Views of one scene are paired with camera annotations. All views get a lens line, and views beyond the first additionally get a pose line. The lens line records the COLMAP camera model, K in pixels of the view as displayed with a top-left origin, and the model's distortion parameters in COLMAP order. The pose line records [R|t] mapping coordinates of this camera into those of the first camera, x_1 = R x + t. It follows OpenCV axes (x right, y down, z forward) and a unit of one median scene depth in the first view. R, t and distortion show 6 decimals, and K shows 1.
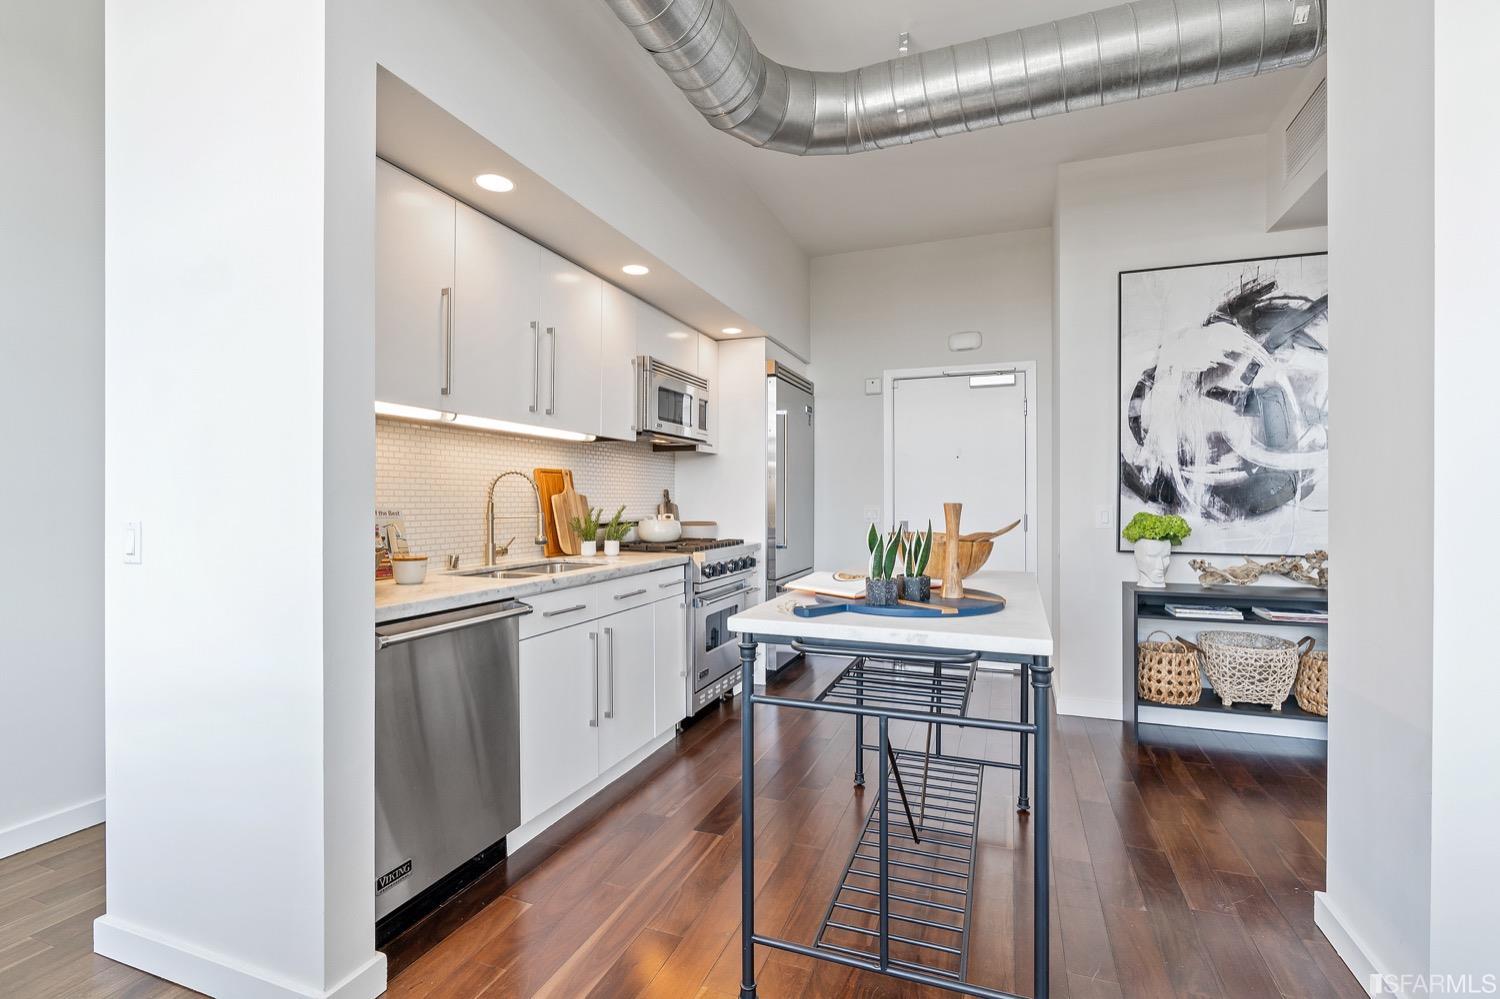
lens RADIAL K [[681.1, 0, 756.8], [0, 681.1, 495.7], [0, 0, 1]] dist [-0.010148, 0.002965]
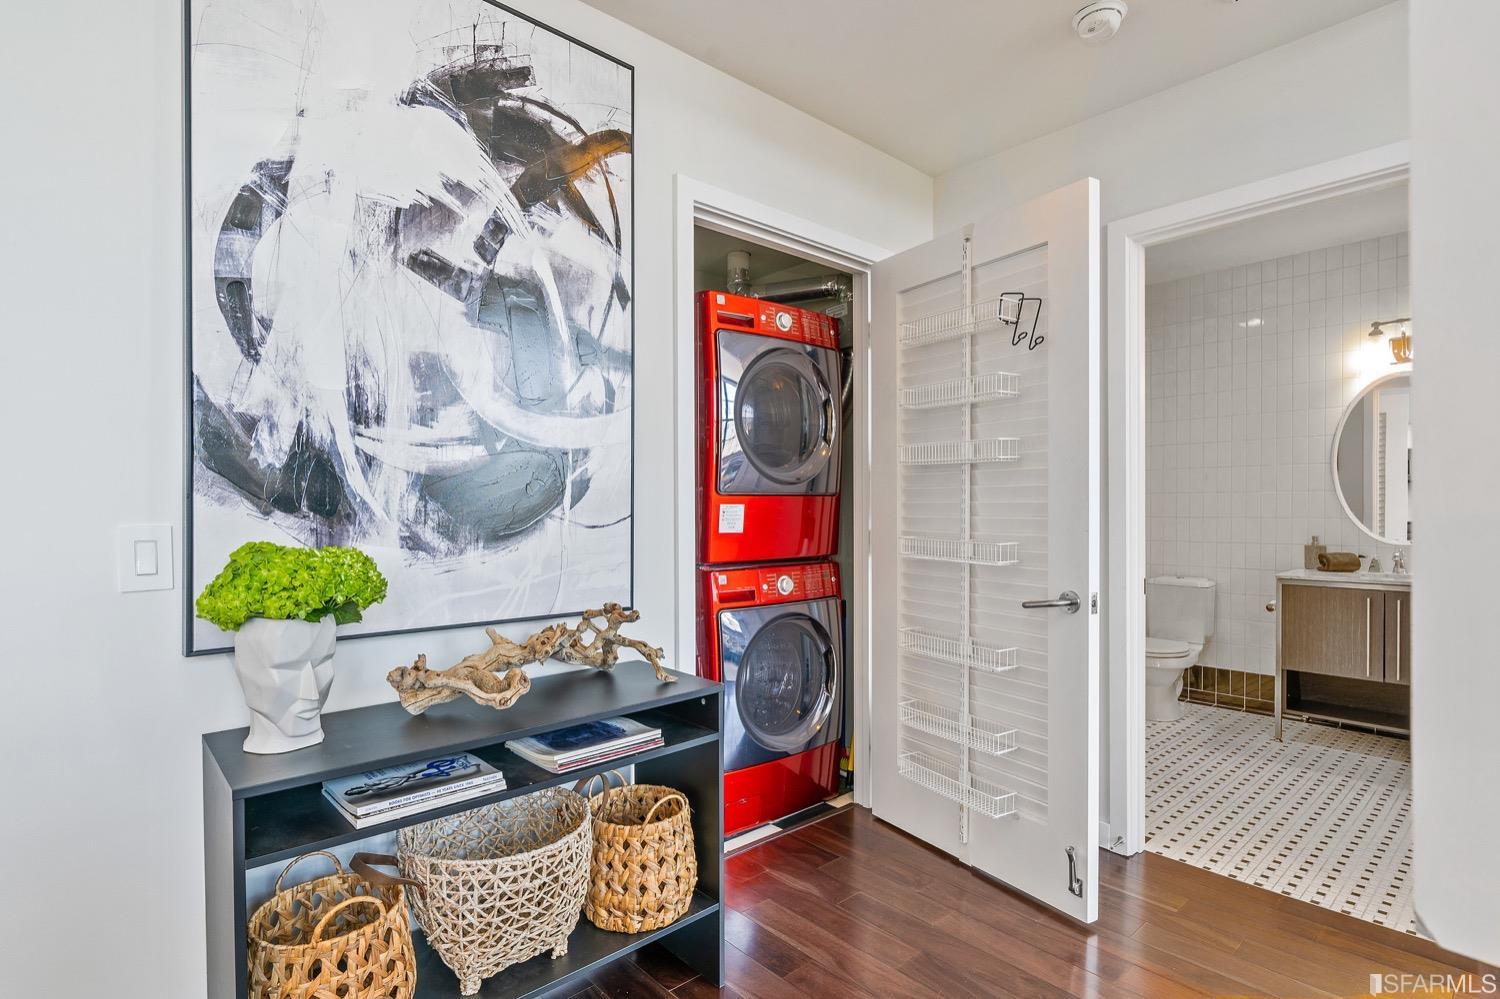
lens RADIAL K [[741.7, 0, 734.3], [0, 741.7, 520.0], [0, 0, 1]] dist [-0.003737, -0.004038]
pose [[0.470059, -0.016644, 0.882478, 0.343900], [-0.001798, 0.999802, 0.019815, 0.004626], [-0.882633, -0.010901, 0.469936, 0.597988]]
